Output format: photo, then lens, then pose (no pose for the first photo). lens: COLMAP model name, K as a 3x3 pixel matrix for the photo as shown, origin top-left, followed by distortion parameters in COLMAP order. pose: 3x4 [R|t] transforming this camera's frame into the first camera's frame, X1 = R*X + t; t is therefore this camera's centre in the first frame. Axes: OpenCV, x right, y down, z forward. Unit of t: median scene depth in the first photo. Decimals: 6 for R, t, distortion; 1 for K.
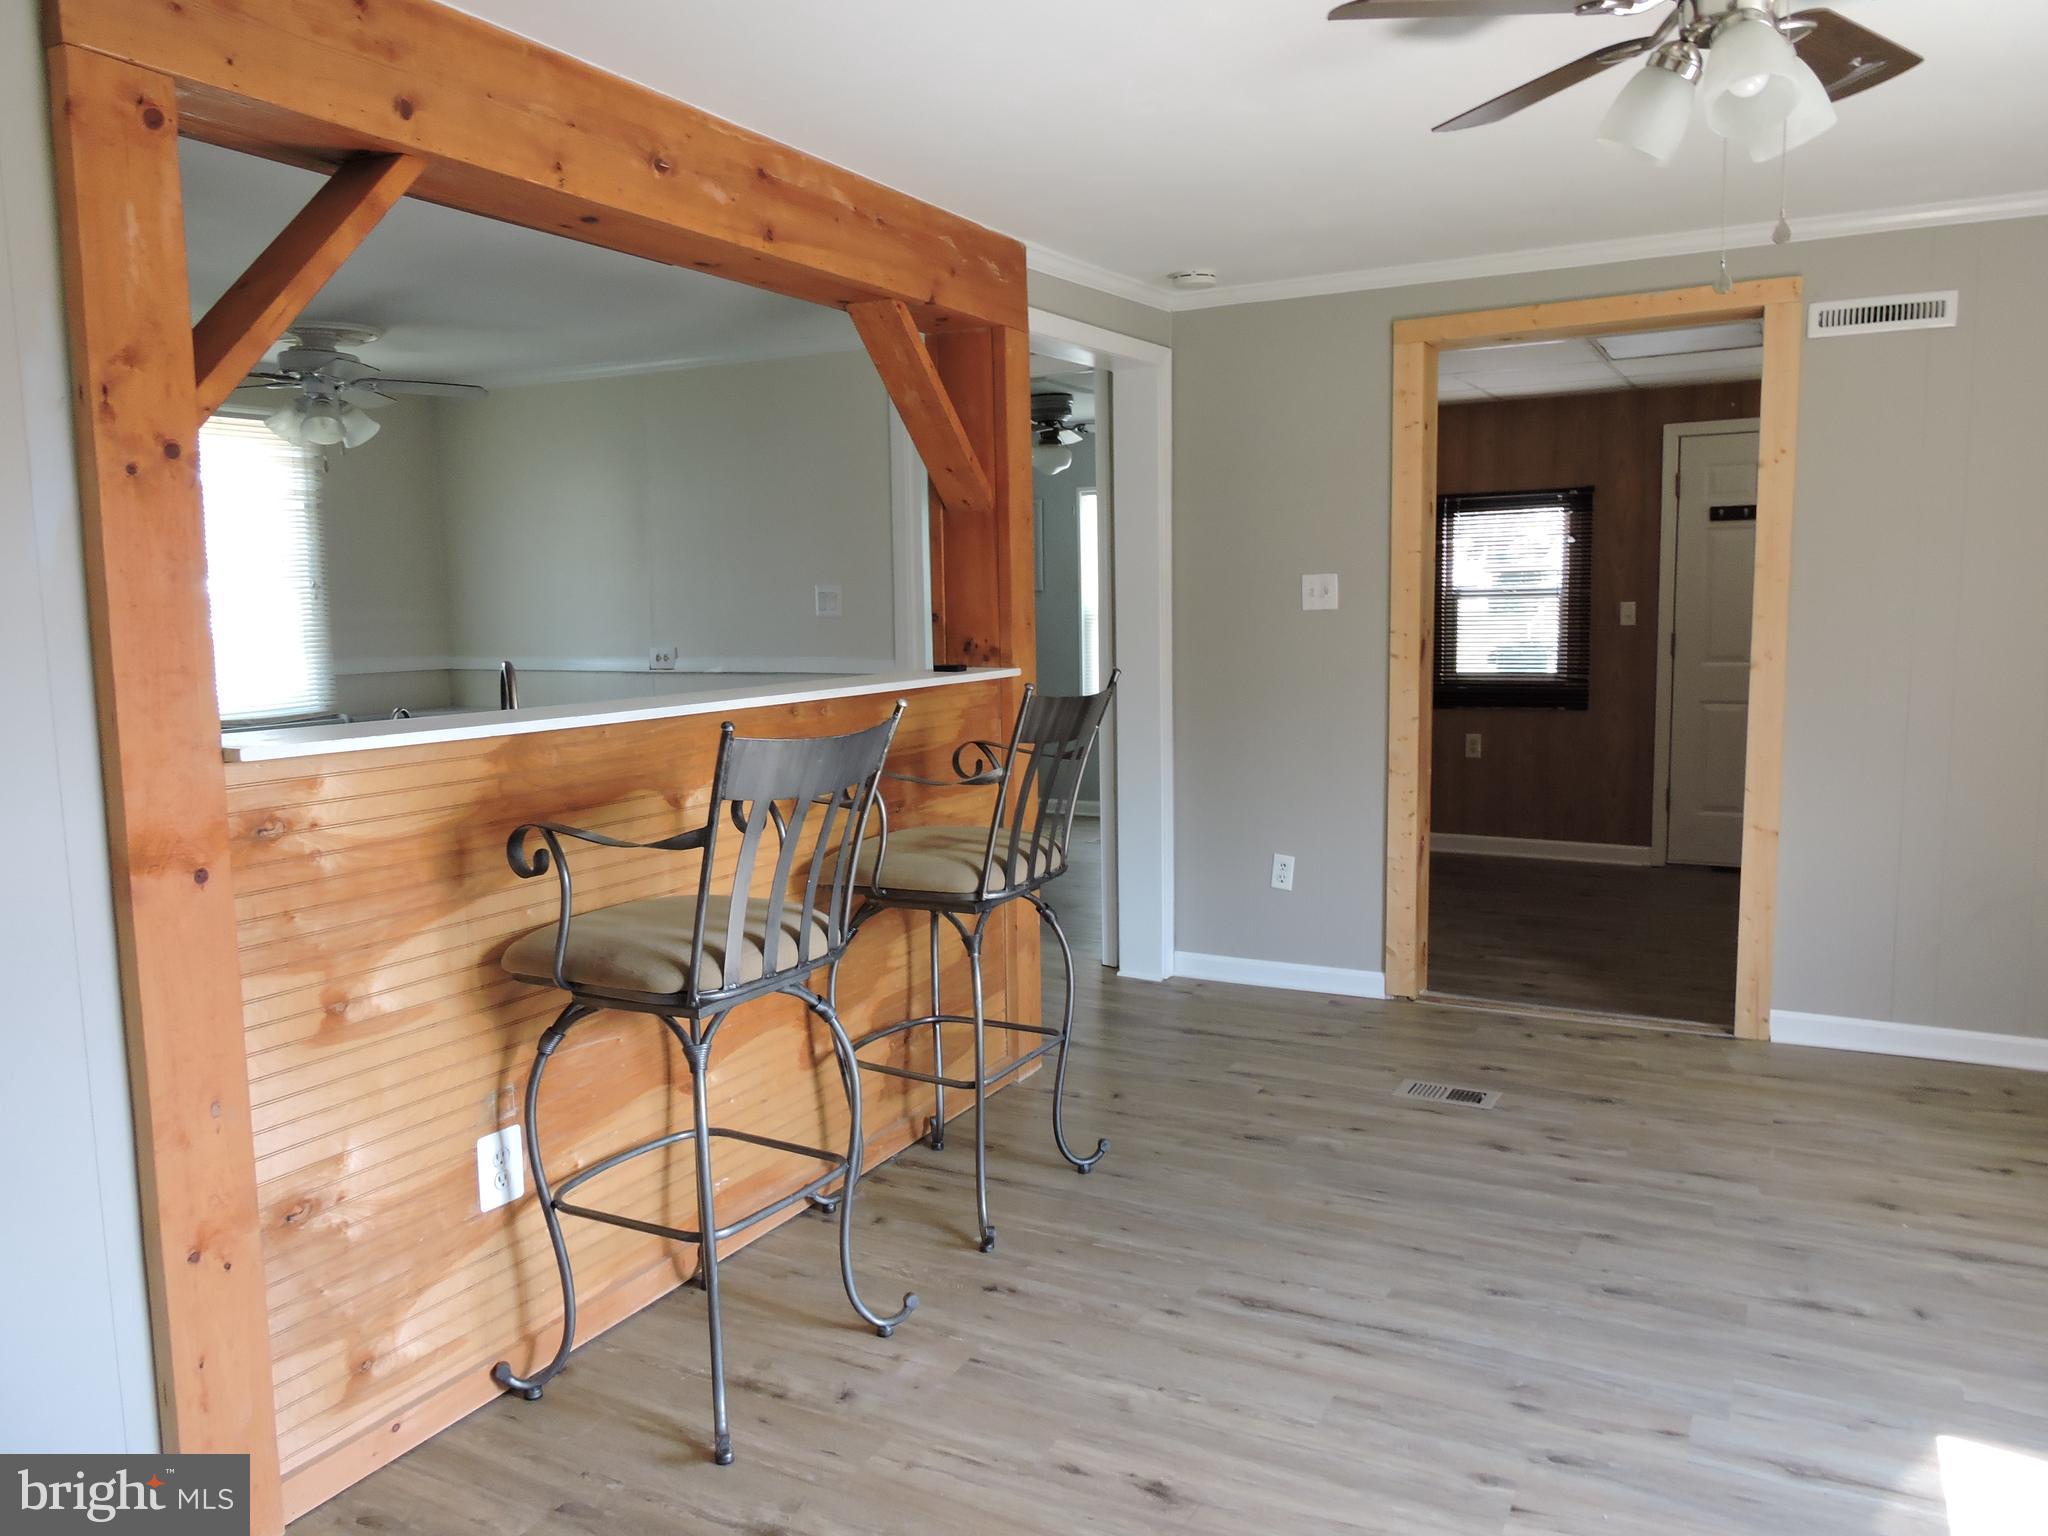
lens RADIAL K [[1479.0, 0, 1024.0], [0, 1479.0, 768.0], [0, 0, 1]] dist [-0.001851, -0.000515]
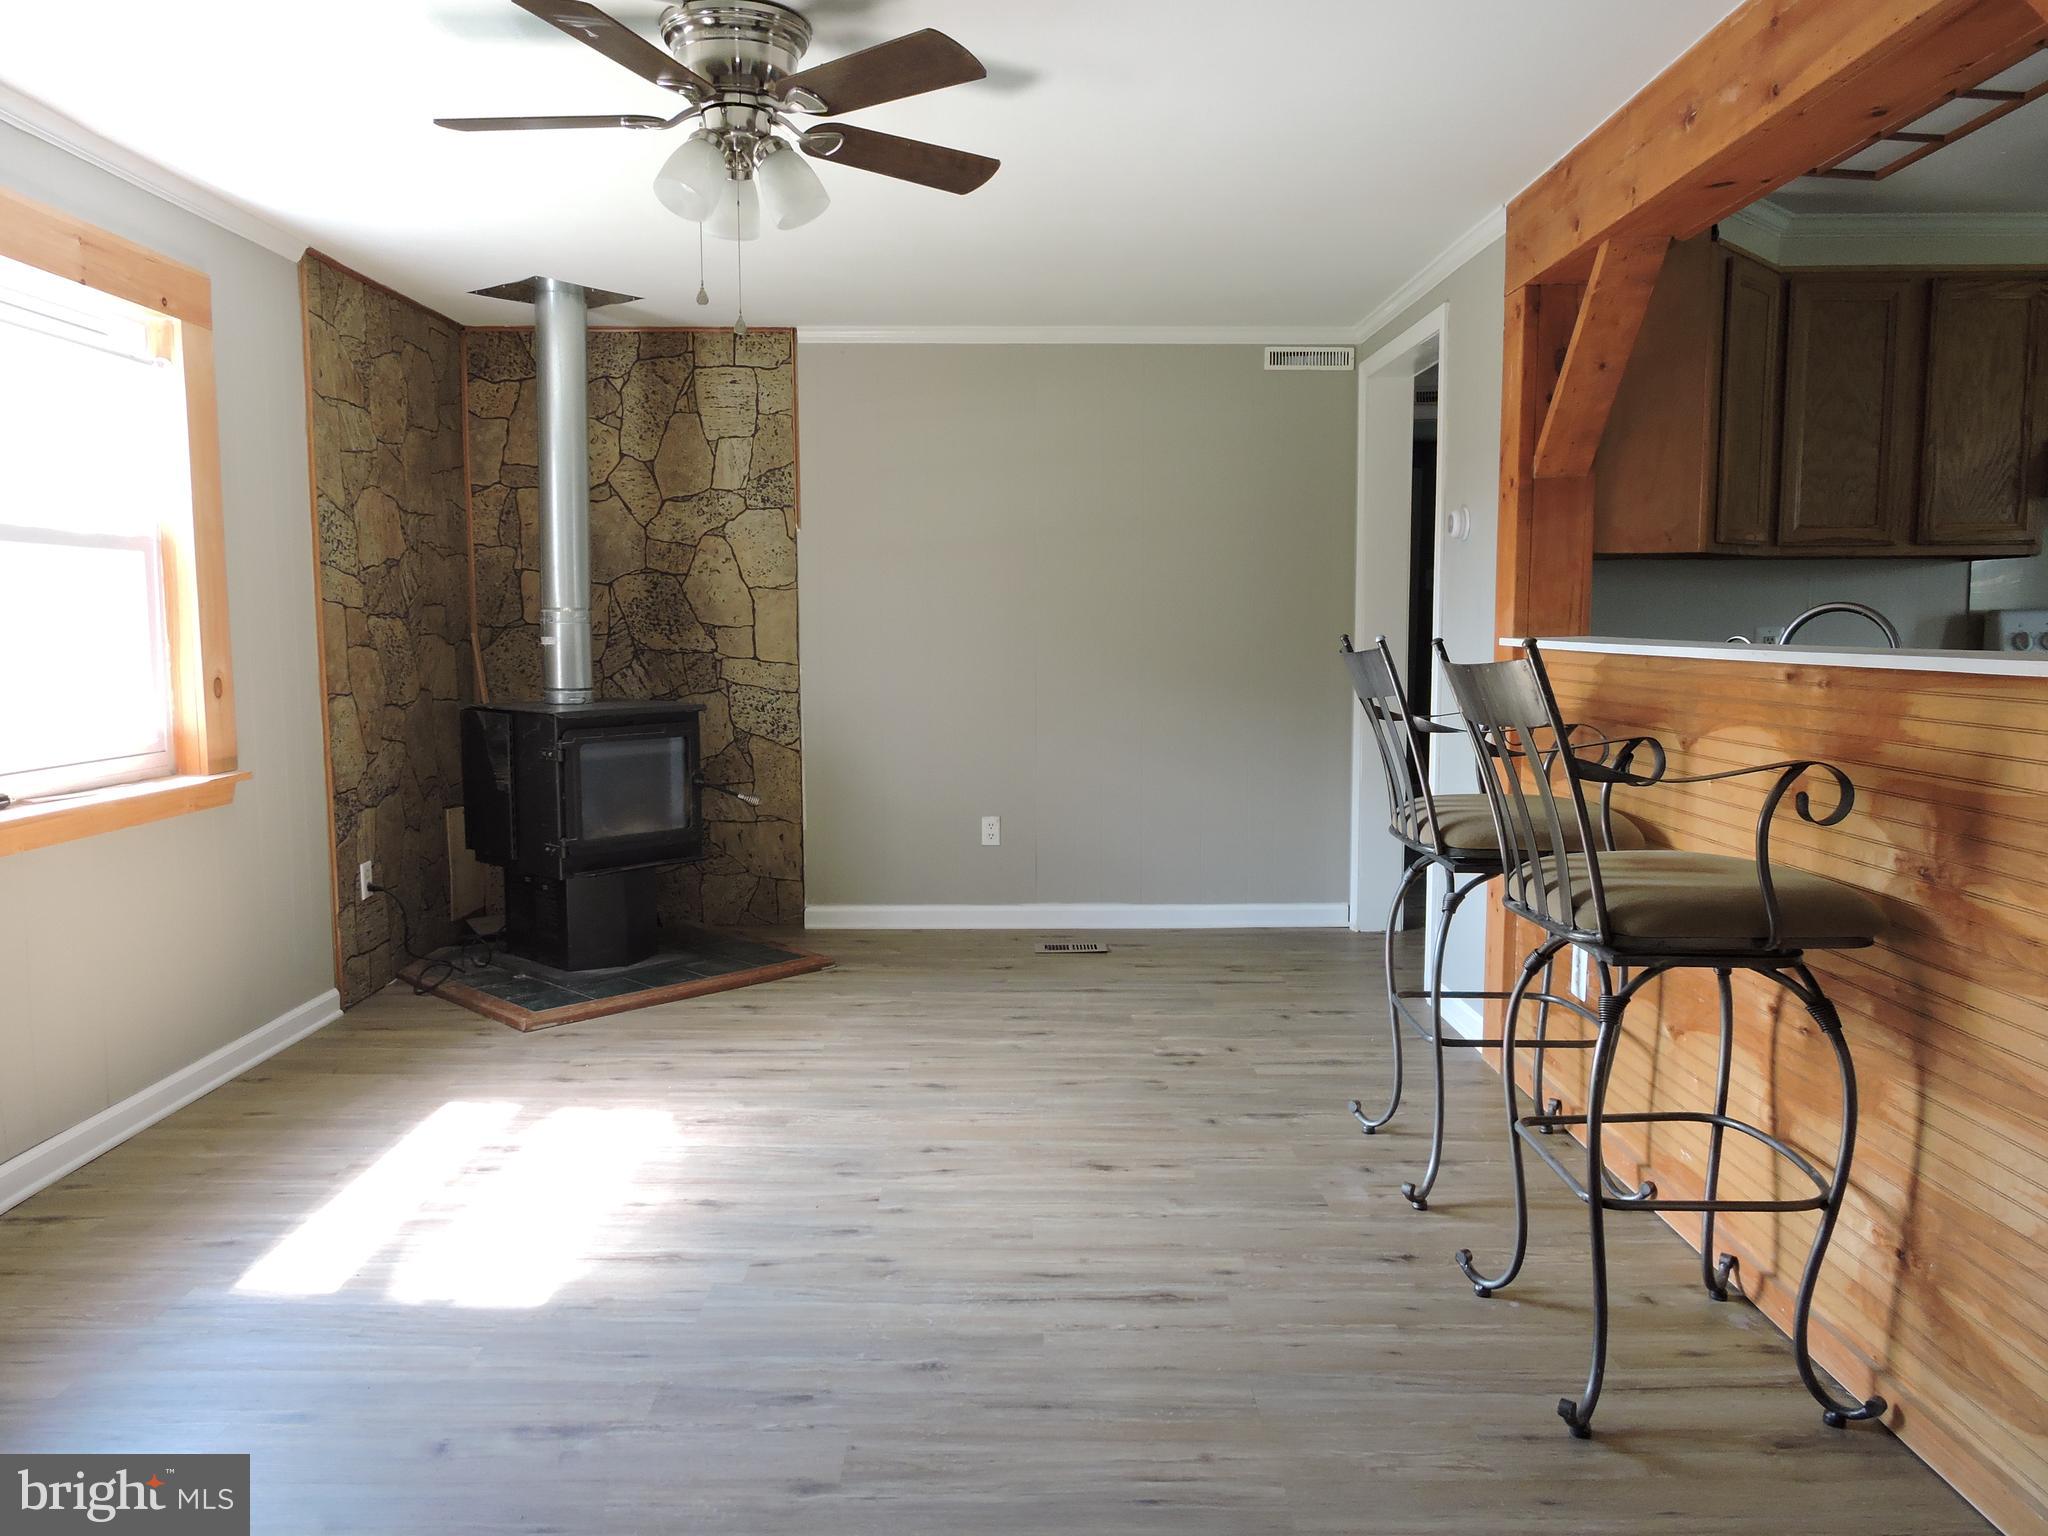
lens RADIAL K [[1447.8, 0, 1024.0], [0, 1447.8, 768.0], [0, 0, 1]] dist [-0.000352, -0.002455]
pose [[-0.876647, 0.076485, -0.475017, 0.668730], [-0.028247, 0.977399, 0.209506, -0.165361], [0.480305, 0.197080, -0.854673, 1.737271]]
